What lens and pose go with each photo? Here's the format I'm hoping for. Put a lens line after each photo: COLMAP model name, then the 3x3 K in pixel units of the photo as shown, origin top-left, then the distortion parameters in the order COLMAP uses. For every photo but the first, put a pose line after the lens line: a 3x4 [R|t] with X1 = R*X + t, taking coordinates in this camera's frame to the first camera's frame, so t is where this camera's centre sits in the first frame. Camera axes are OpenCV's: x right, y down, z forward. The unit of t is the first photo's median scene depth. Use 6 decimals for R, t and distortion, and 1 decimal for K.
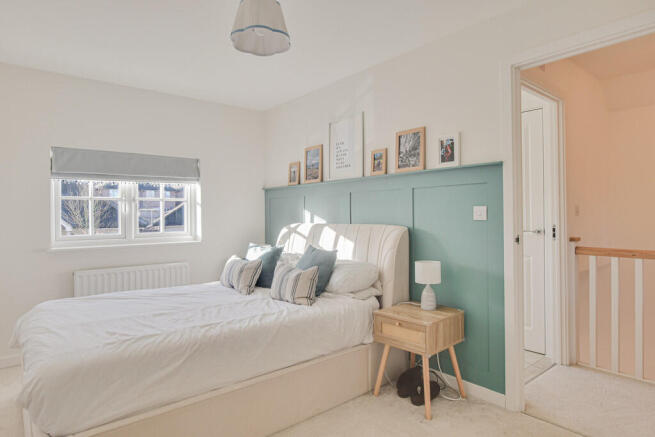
lens RADIAL K [[385.2, 0, 327.8], [0, 385.2, 216.4], [0, 0, 1]] dist [-0.008939, -0.001081]
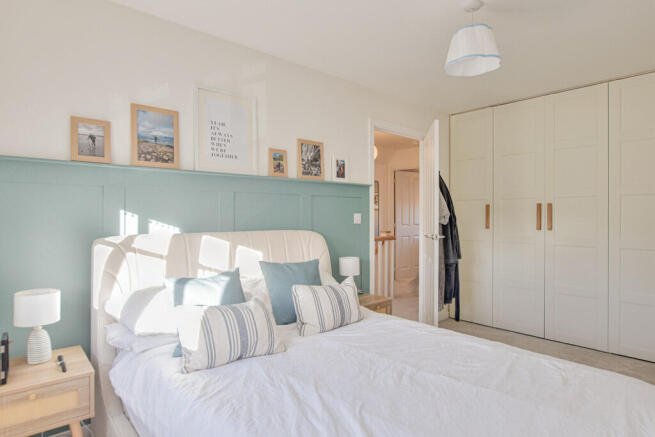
lens RADIAL K [[385.2, 0, 327.3], [0, 385.2, 218.9], [0, 0, 1]] dist [-0.008939, -0.001081]
pose [[-0.027960, 0.004338, 0.999600, -0.850650], [0.003672, 0.999984, -0.004237, -0.002047], [-0.999602, 0.003552, -0.027975, 0.969225]]
